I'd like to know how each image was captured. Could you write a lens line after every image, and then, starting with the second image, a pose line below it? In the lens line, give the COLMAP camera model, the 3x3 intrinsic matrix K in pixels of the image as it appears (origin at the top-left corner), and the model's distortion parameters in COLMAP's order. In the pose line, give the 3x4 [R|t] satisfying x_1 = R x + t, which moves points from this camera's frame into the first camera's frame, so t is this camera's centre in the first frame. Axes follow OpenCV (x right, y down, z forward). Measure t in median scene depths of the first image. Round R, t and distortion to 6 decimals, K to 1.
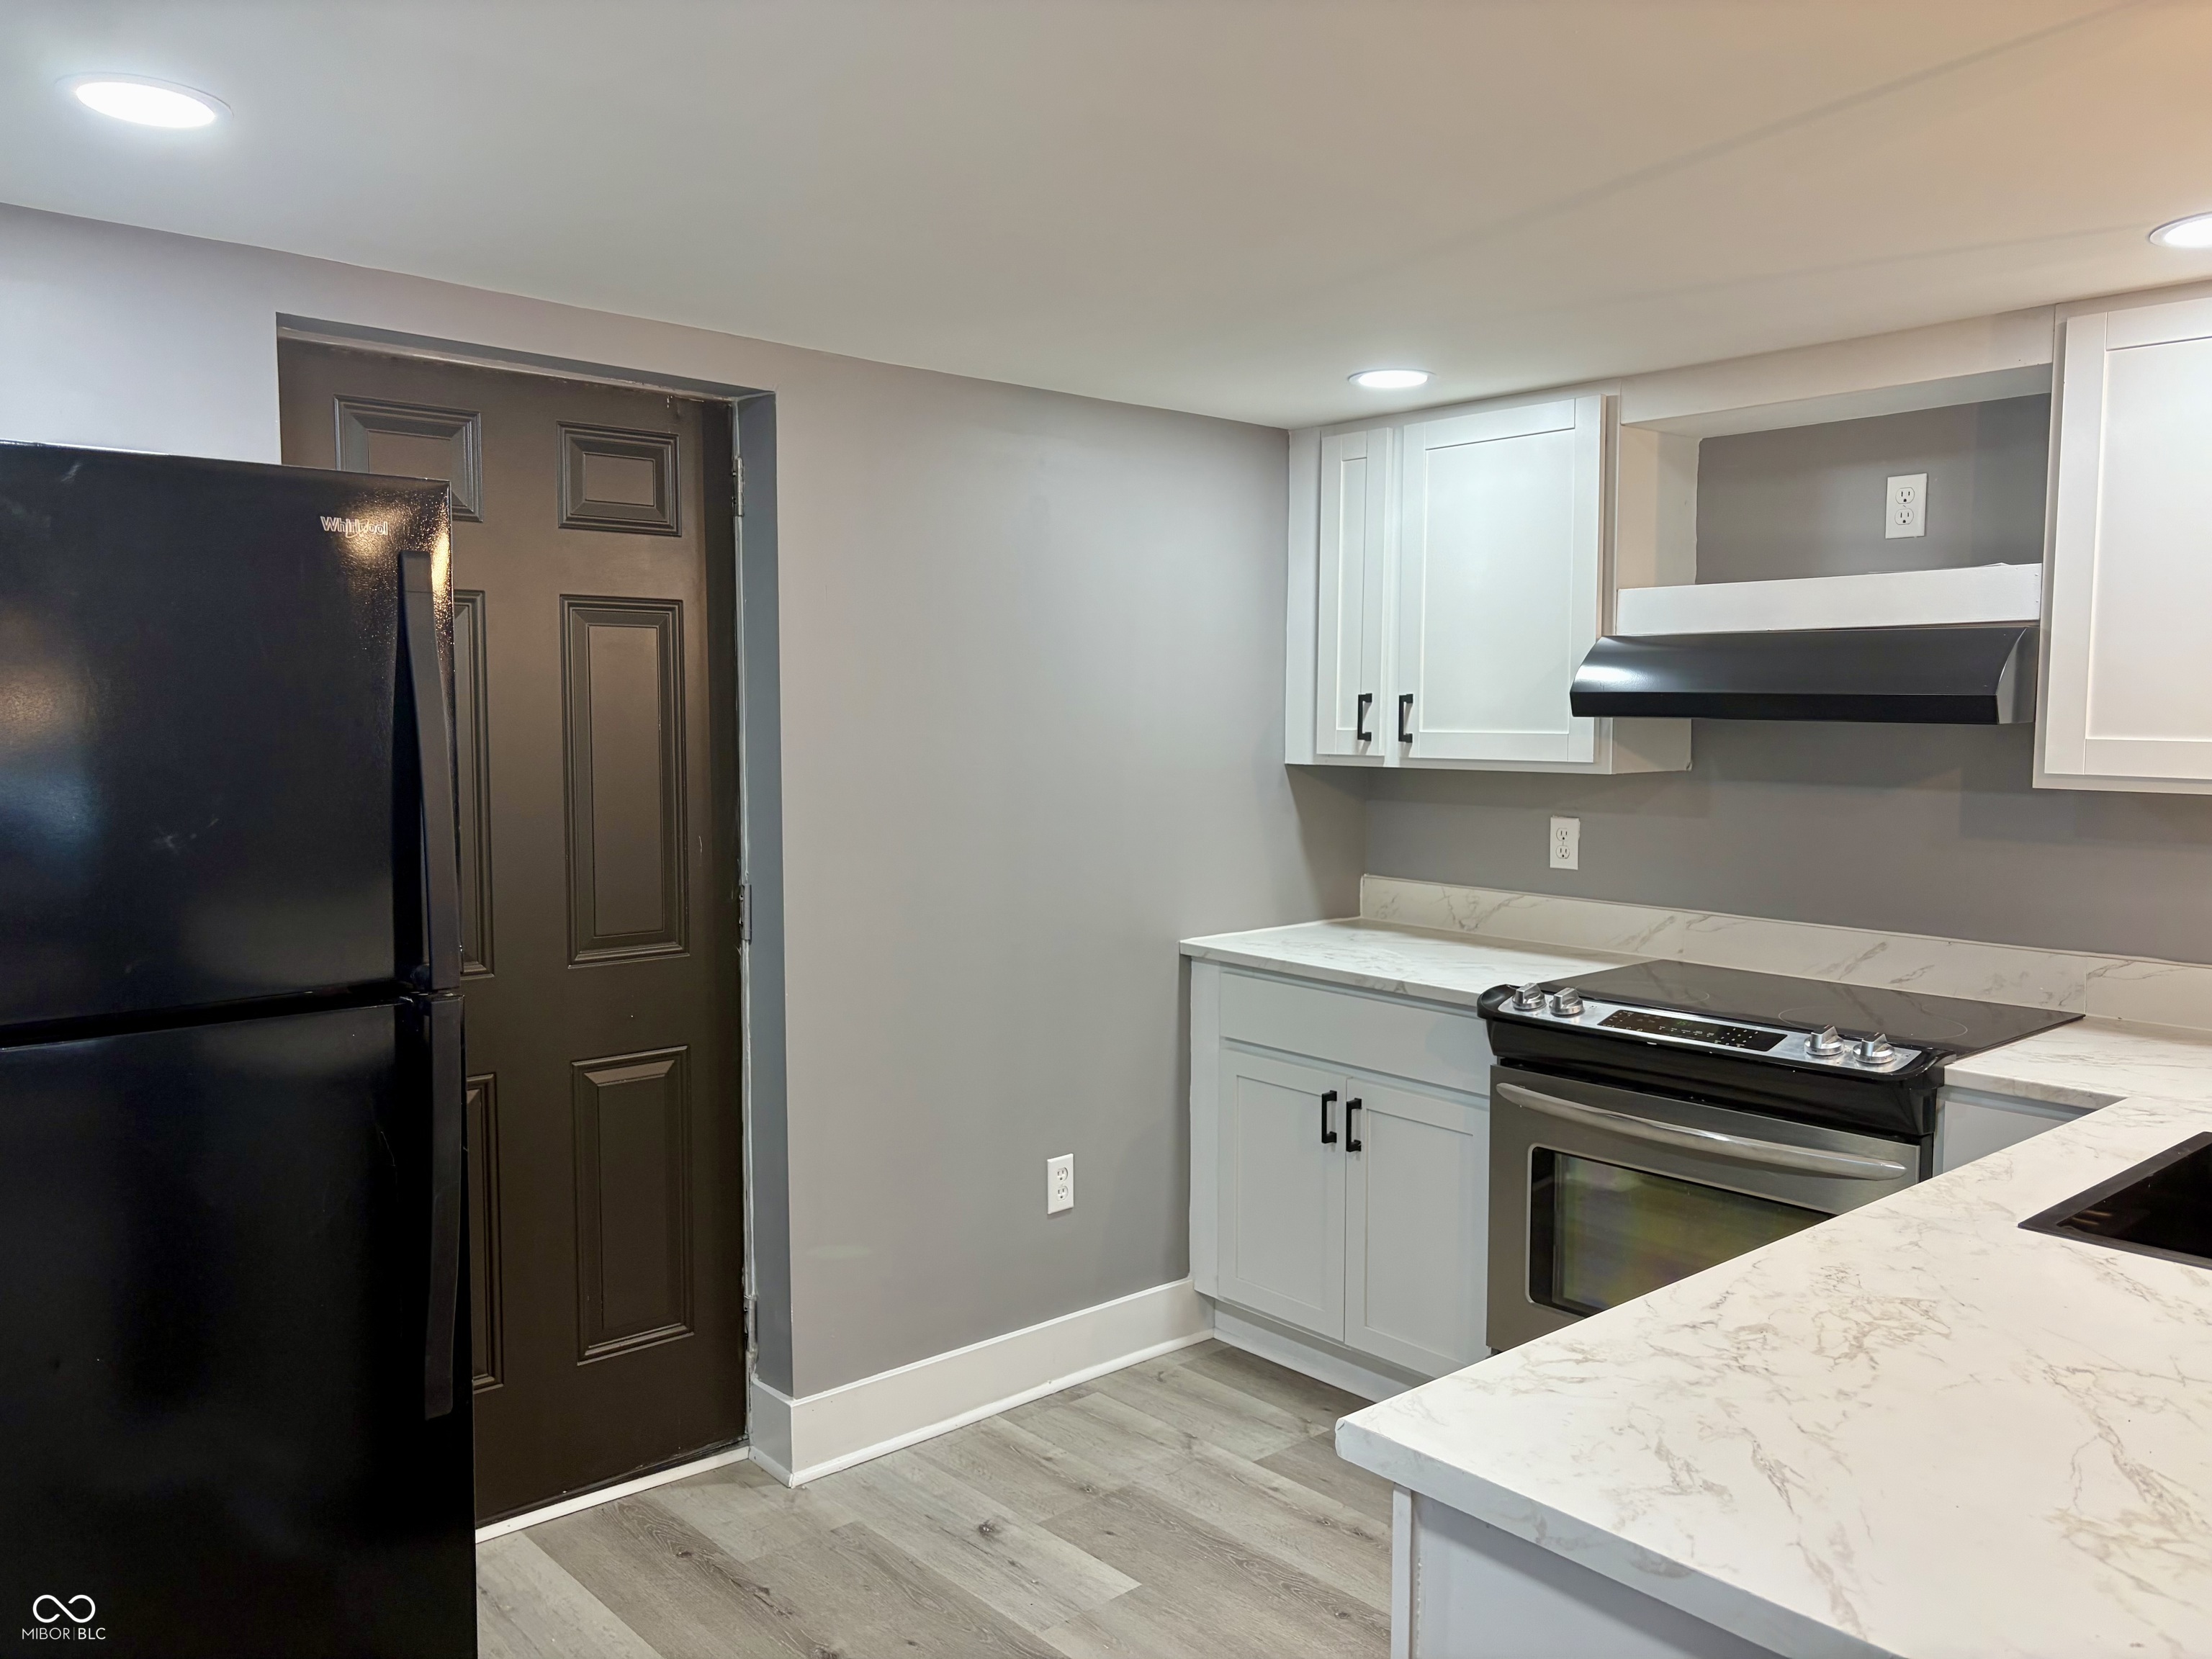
lens RADIAL K [[1685.7, 0, 1107.3], [0, 1685.7, 829.6], [0, 0, 1]] dist [0.009077, -0.012411]
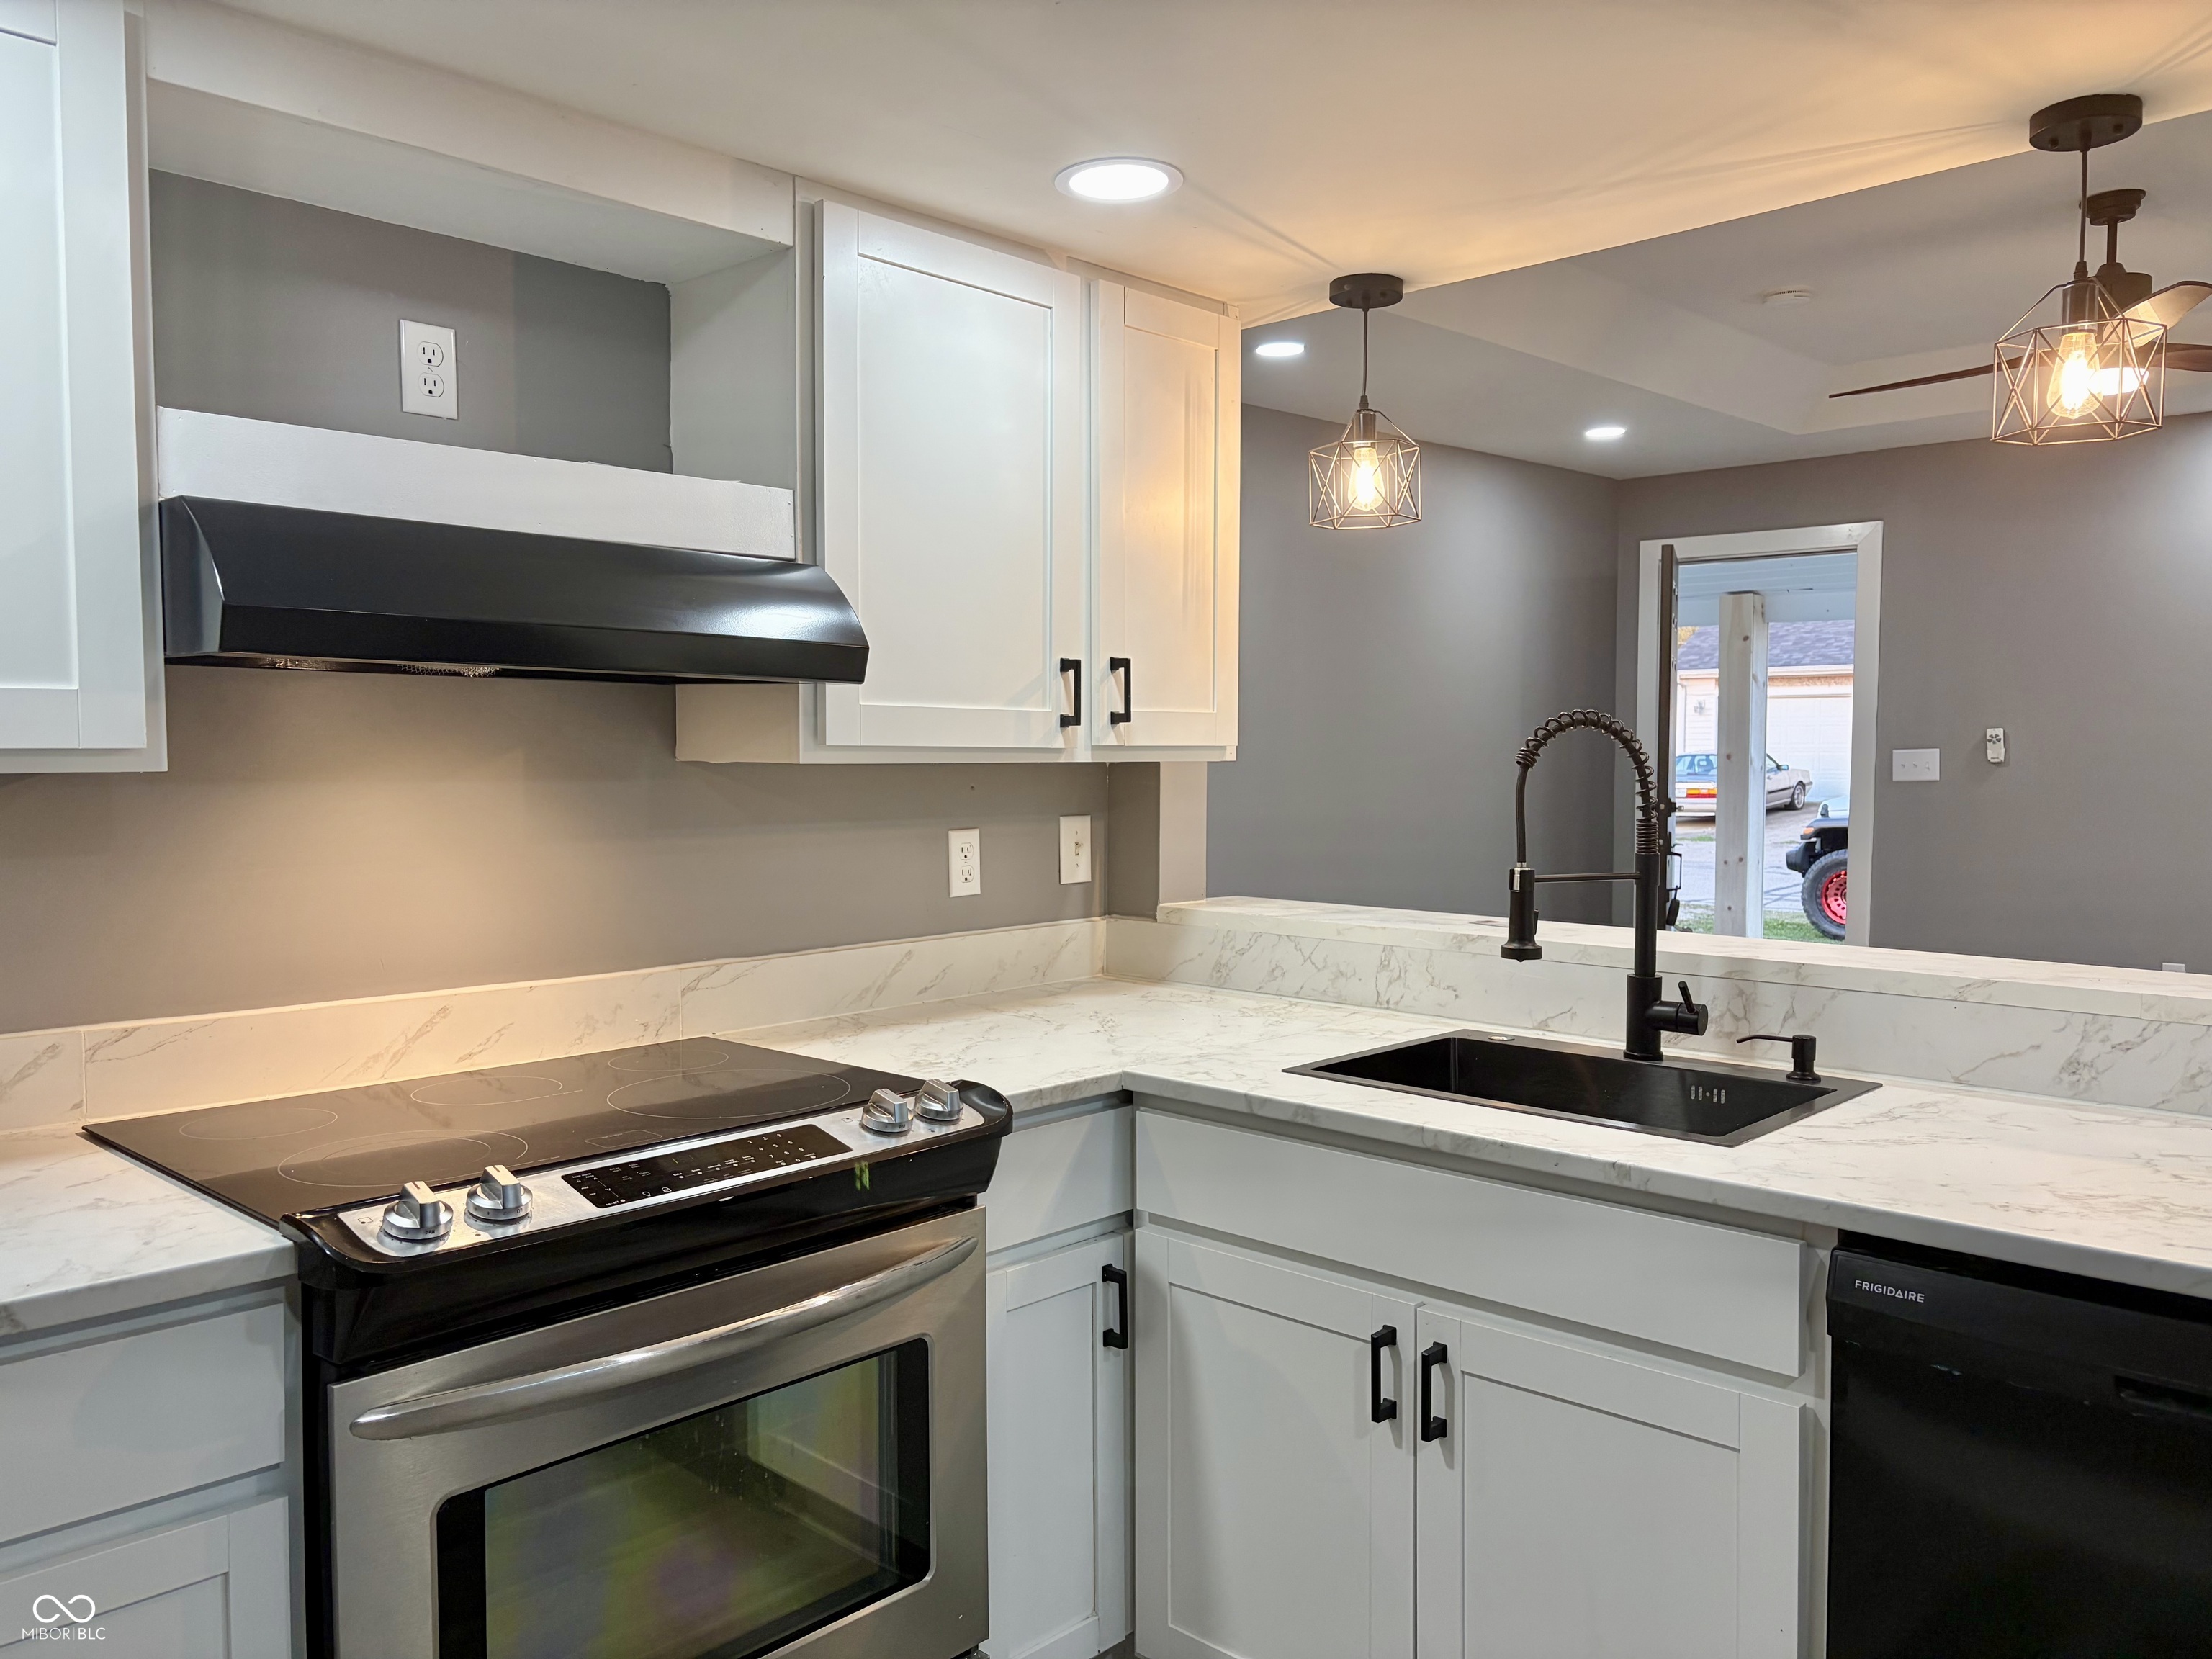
lens RADIAL K [[1672.6, 0, 1099.5], [0, 1672.6, 830.8], [0, 0, 1]] dist [0.043131, -0.038253]
pose [[-0.080805, -0.057302, 0.995081, -0.502574], [0.073204, 0.995309, 0.063260, -0.059027], [-0.994038, 0.077955, -0.076231, 1.656446]]
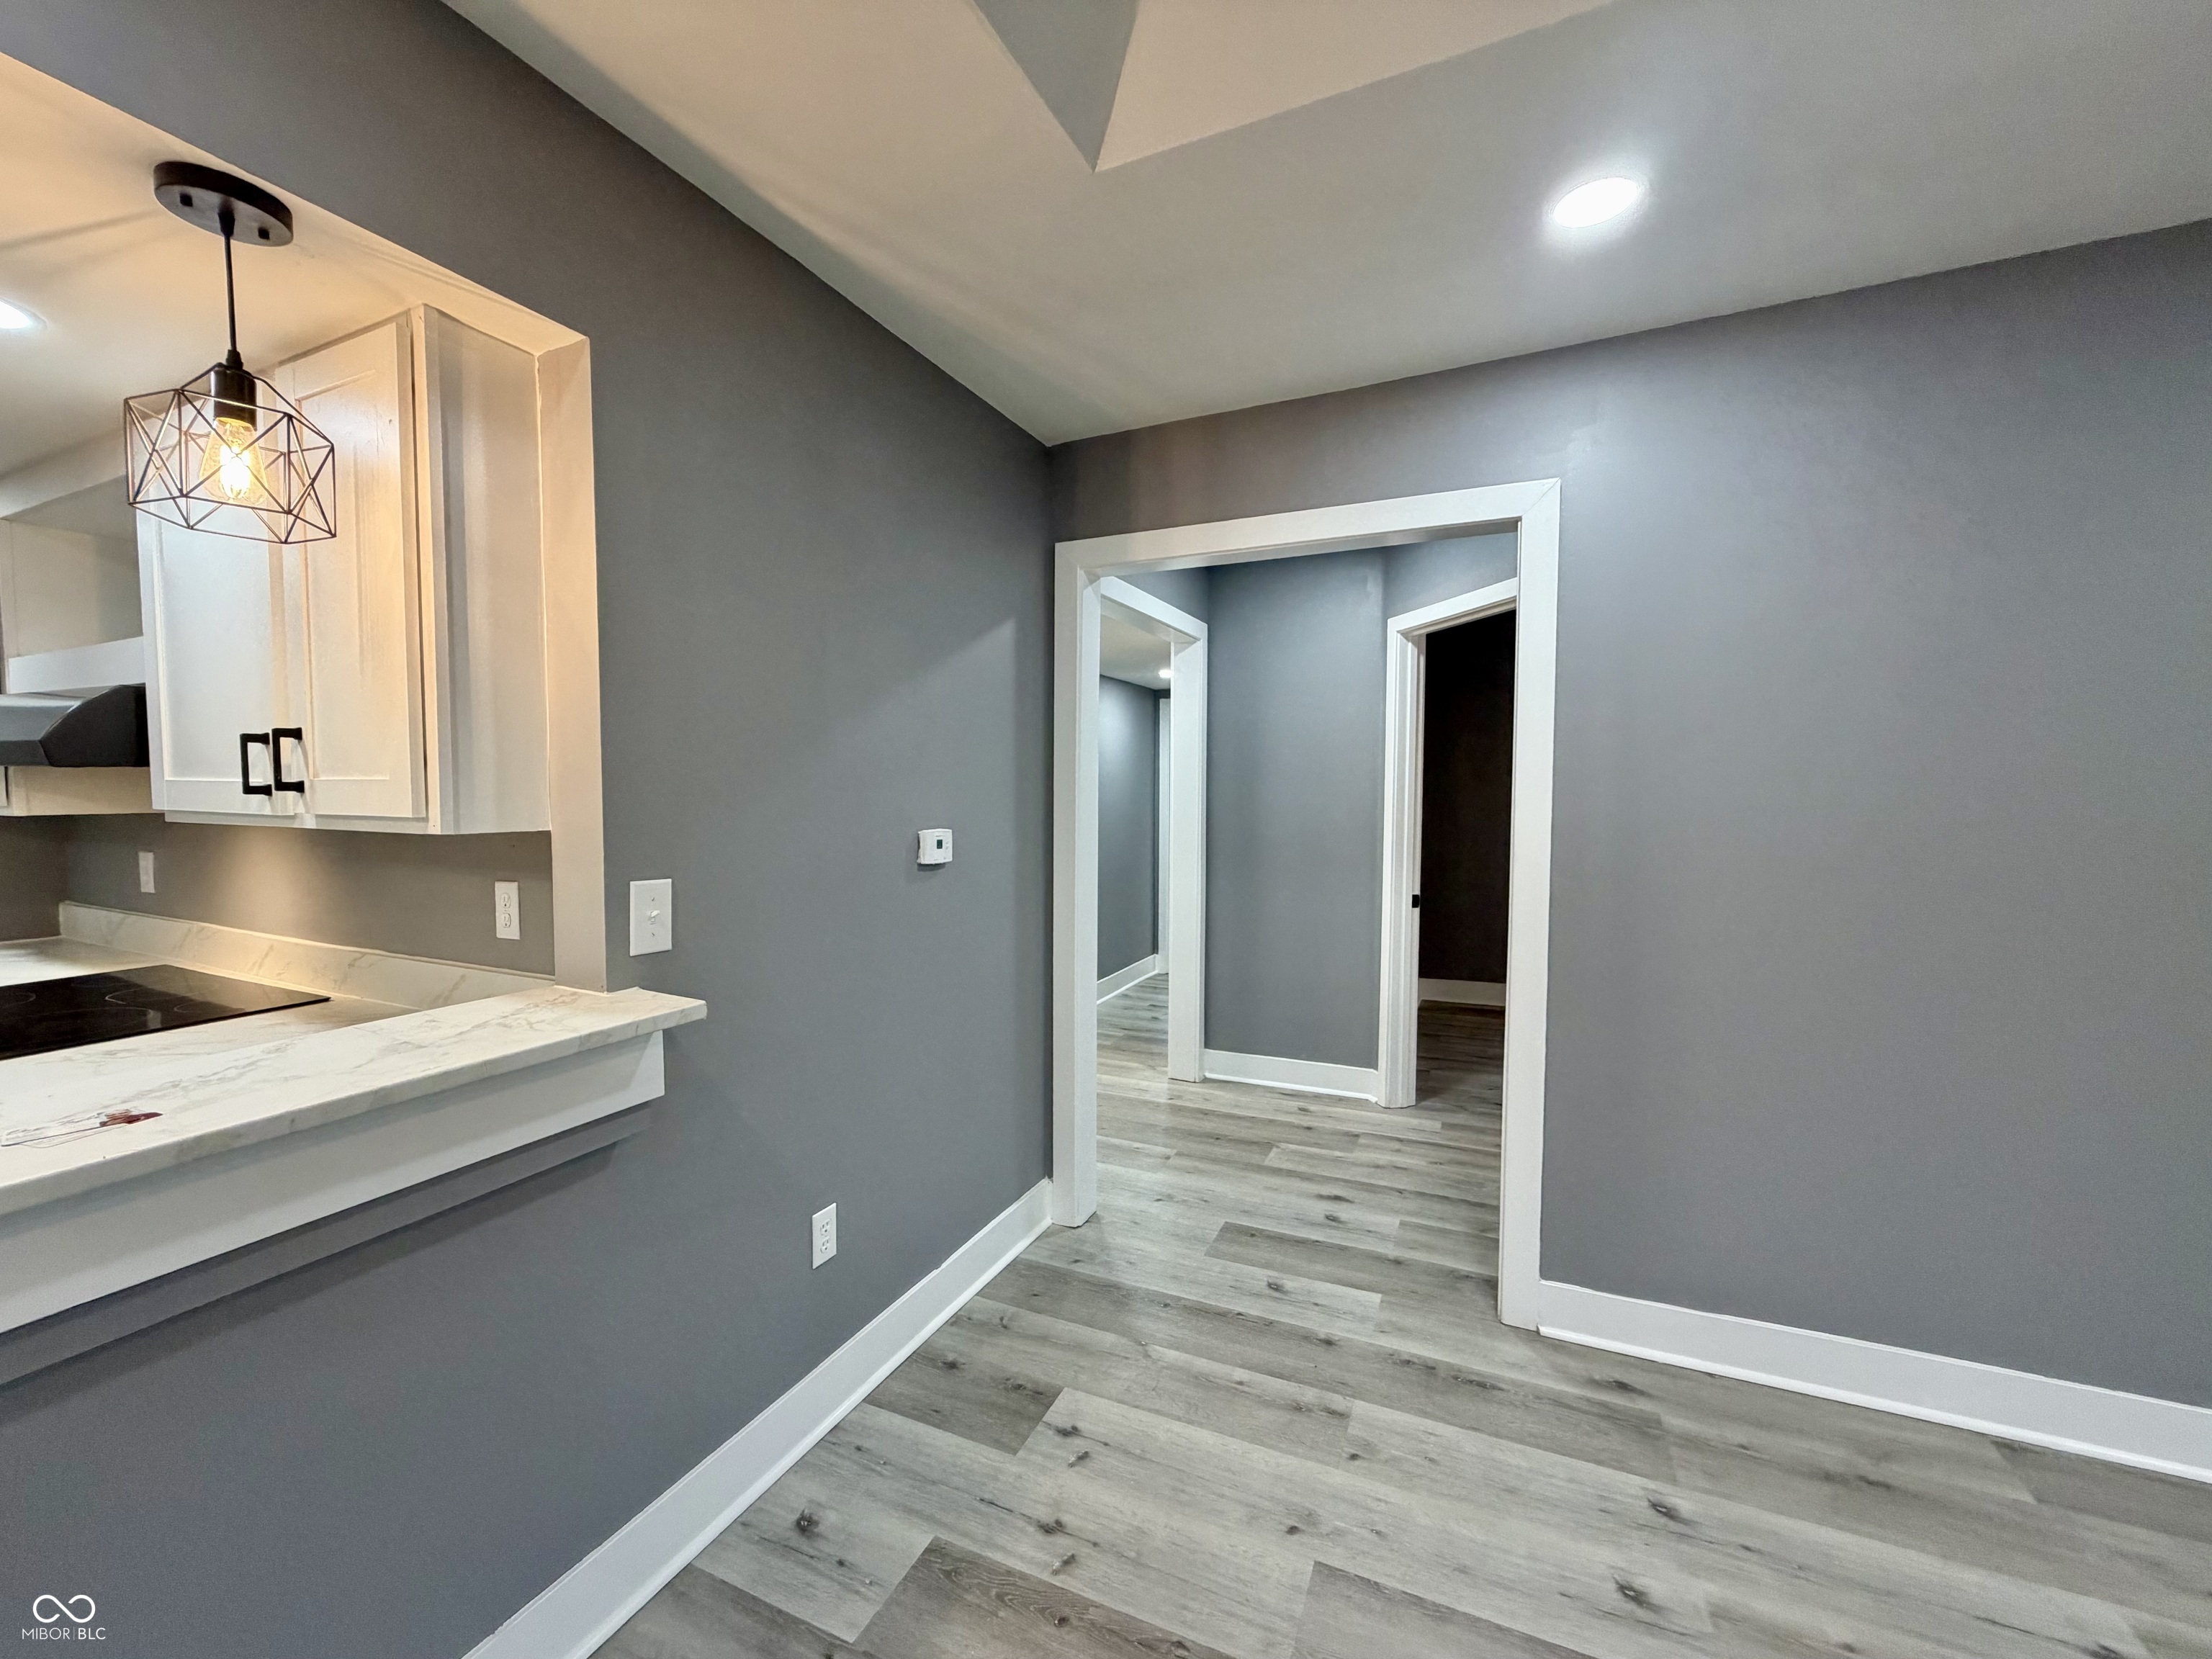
lens RADIAL K [[881.4, 0, 1097.6], [0, 881.4, 830.3], [0, 0, 1]] dist [-0.001111, -0.000108]
pose [[0.919637, -0.021555, 0.392178, 1.653877], [0.029524, 0.999462, -0.014300, 0.019595], [-0.391659, 0.024729, 0.919778, 0.298706]]
